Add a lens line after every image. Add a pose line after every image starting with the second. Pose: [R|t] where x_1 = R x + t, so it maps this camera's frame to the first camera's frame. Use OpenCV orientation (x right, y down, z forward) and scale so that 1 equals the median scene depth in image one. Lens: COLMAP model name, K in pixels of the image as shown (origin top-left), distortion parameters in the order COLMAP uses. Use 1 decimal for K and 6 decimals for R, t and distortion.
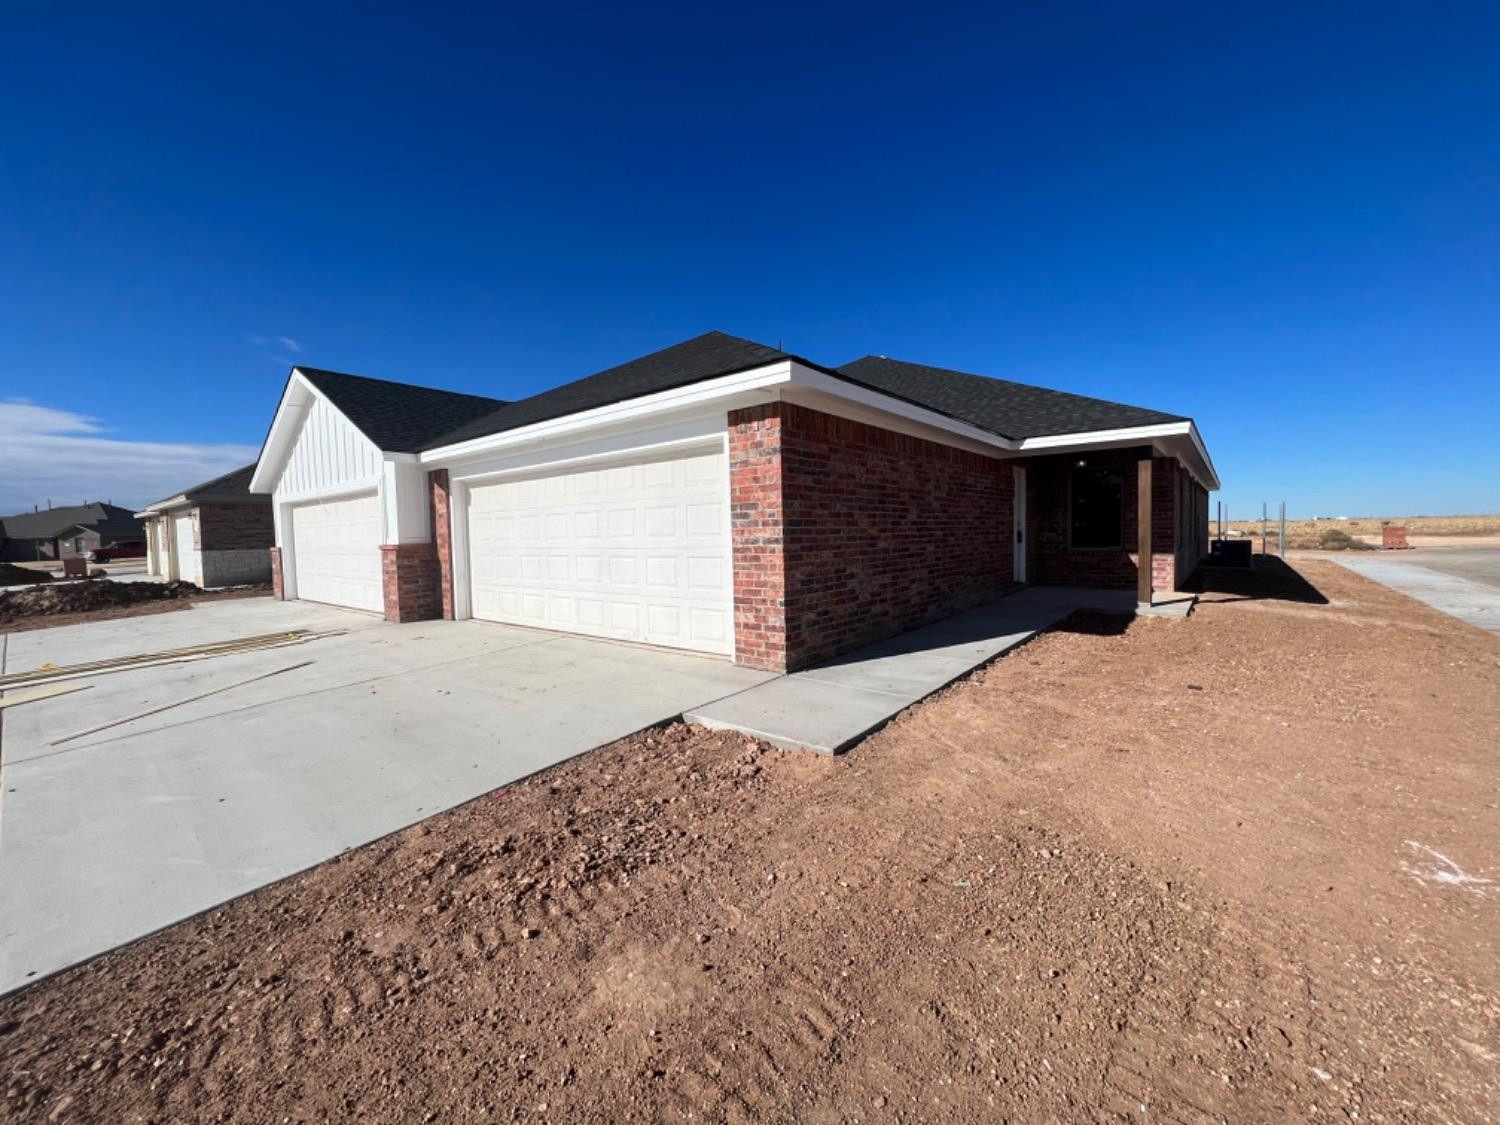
lens RADIAL K [[601.7, 0, 746.4], [0, 601.7, 562.6], [0, 0, 1]] dist [-0.001003, -0.000027]
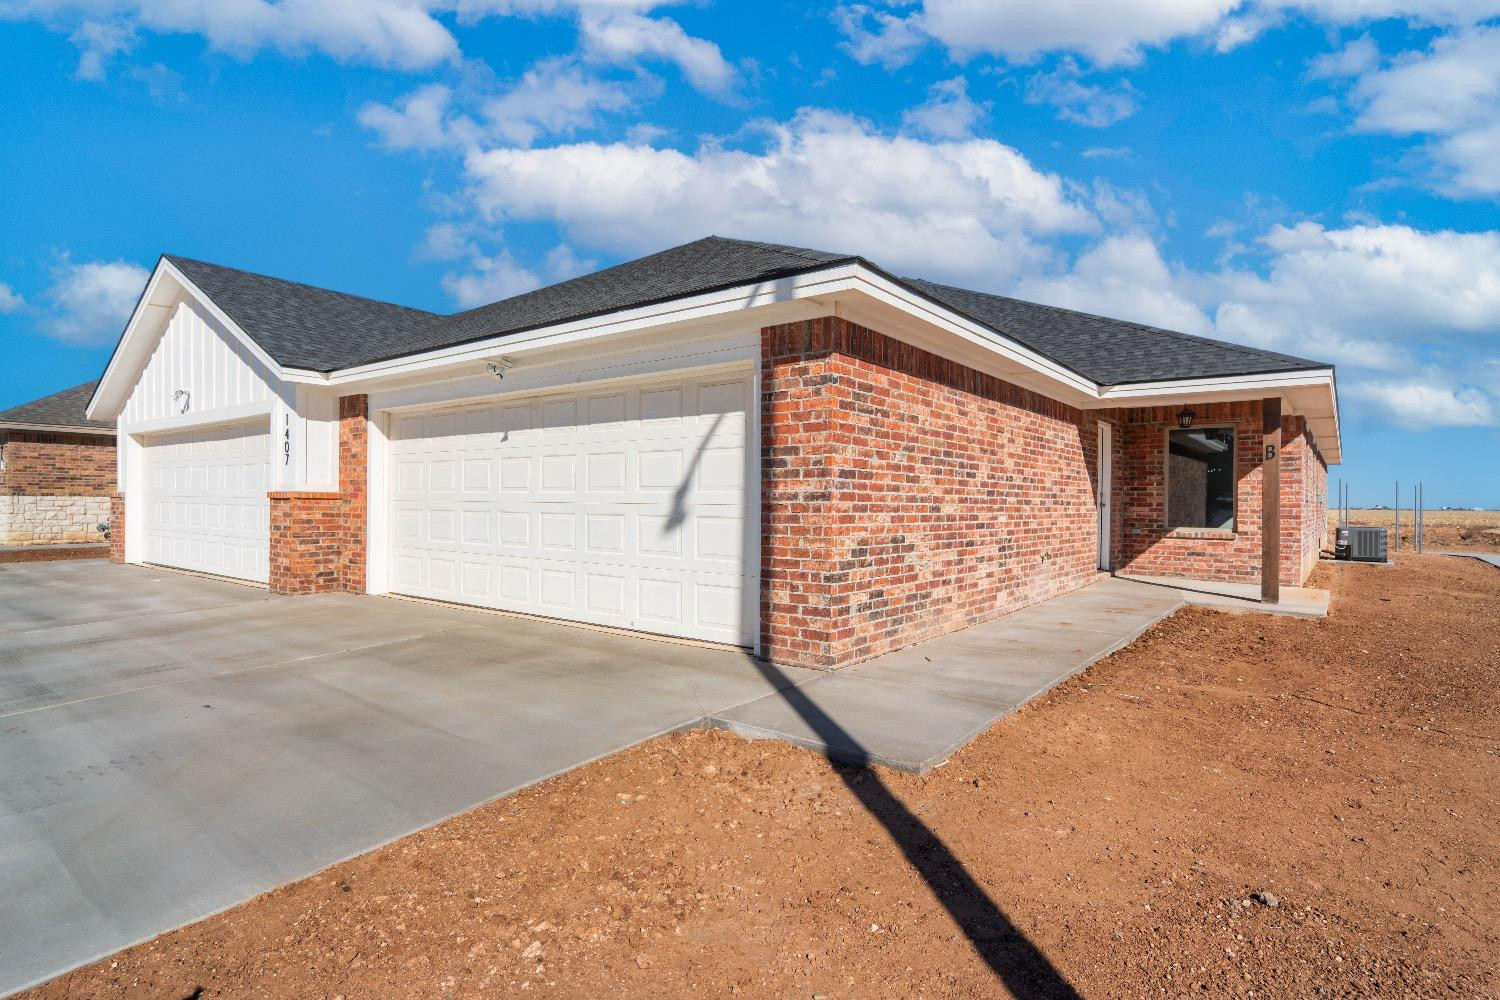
lens RADIAL K [[778.8, 0, 749.3], [0, 778.8, 502.3], [0, 0, 1]] dist [0.003555, 0.001036]
pose [[0.998919, 0.035308, 0.030222, -0.057946], [-0.033797, 0.998221, -0.049122, 0.018335], [-0.031903, 0.048047, 0.998335, 0.010543]]
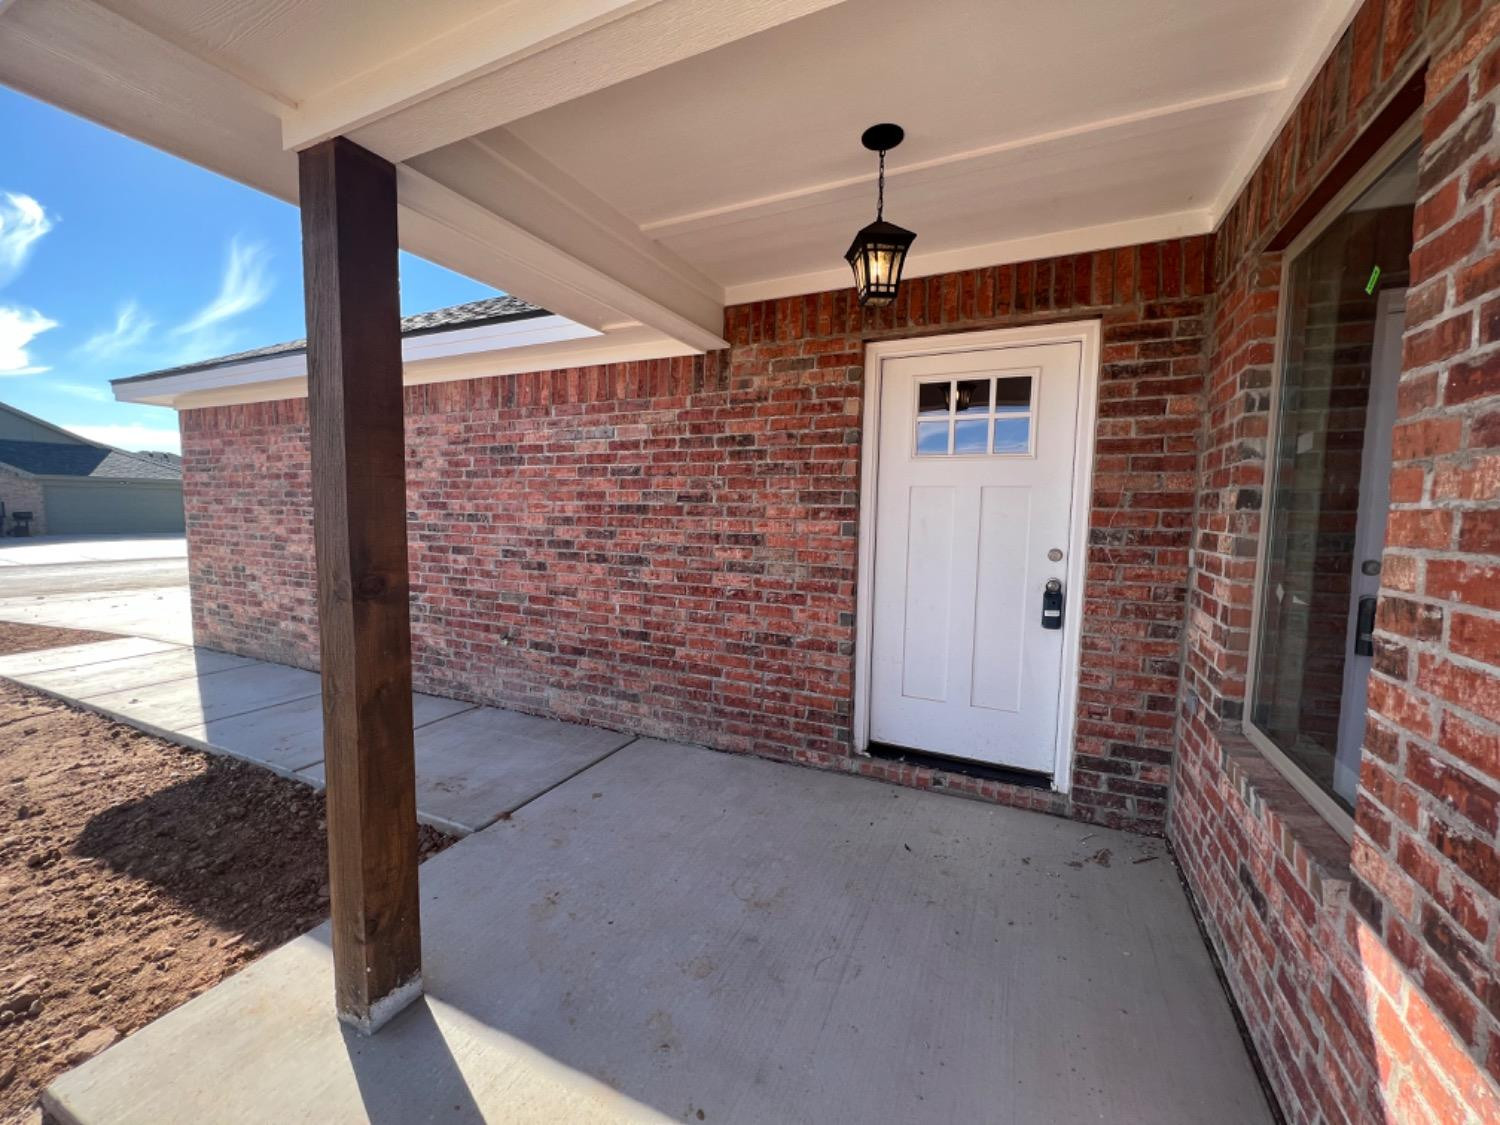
lens RADIAL K [[601.7, 0, 743.6], [0, 601.7, 564.2], [0, 0, 1]] dist [-0.001003, -0.000027]
pose [[0.231105, 0.114822, -0.966130, 1.121108], [-0.068886, 0.992451, 0.101472, -0.129853], [0.970487, 0.043102, 0.237269, 1.380865]]
